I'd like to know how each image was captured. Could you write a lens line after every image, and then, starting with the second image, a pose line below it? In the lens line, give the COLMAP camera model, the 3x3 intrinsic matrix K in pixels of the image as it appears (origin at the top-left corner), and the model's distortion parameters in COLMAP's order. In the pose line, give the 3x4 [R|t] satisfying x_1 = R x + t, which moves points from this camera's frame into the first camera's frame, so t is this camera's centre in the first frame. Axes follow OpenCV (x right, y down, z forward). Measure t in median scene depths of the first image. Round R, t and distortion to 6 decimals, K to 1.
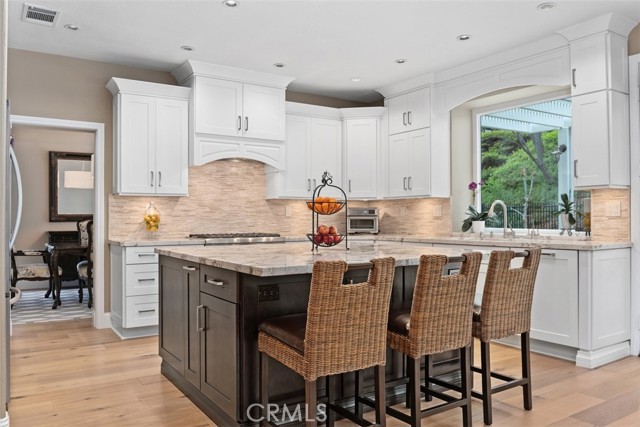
lens RADIAL K [[541.5, 0, 318.2], [0, 541.5, 198.5], [0, 0, 1]] dist [-0.034866, -0.000474]
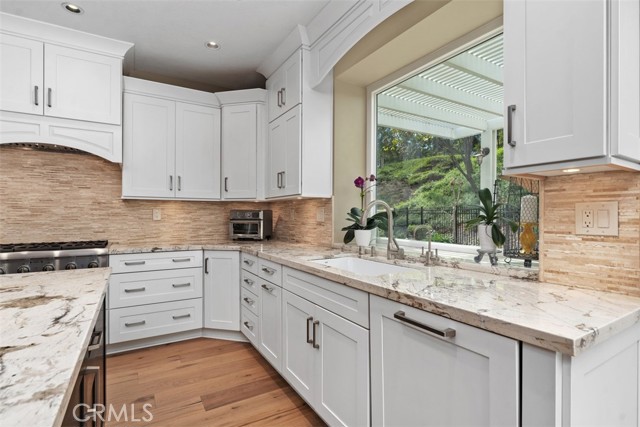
lens RADIAL K [[317.8, 0, 320.0], [0, 317.8, 213.5], [0, 0, 1]] dist [0.000282, -0.000134]
pose [[0.998513, 0.005283, -0.054263, 0.251250], [-0.003558, 0.999487, 0.031838, 0.005883], [0.054403, -0.031597, 0.998019, 0.543806]]
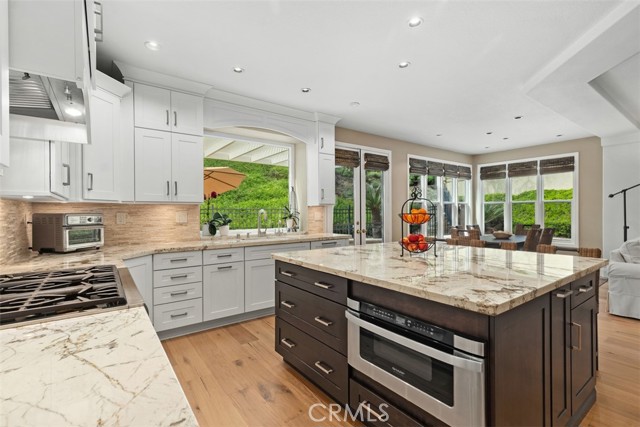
lens RADIAL K [[289.9, 0, 320.0], [0, 289.9, 213.5], [0, 0, 1]] dist [0.016498, -0.000356]
pose [[-0.039743, -0.003199, 0.999205, -0.350417], [-0.031659, 0.999497, 0.001940, 0.006212], [-0.998708, -0.031557, -0.039824, 0.776001]]
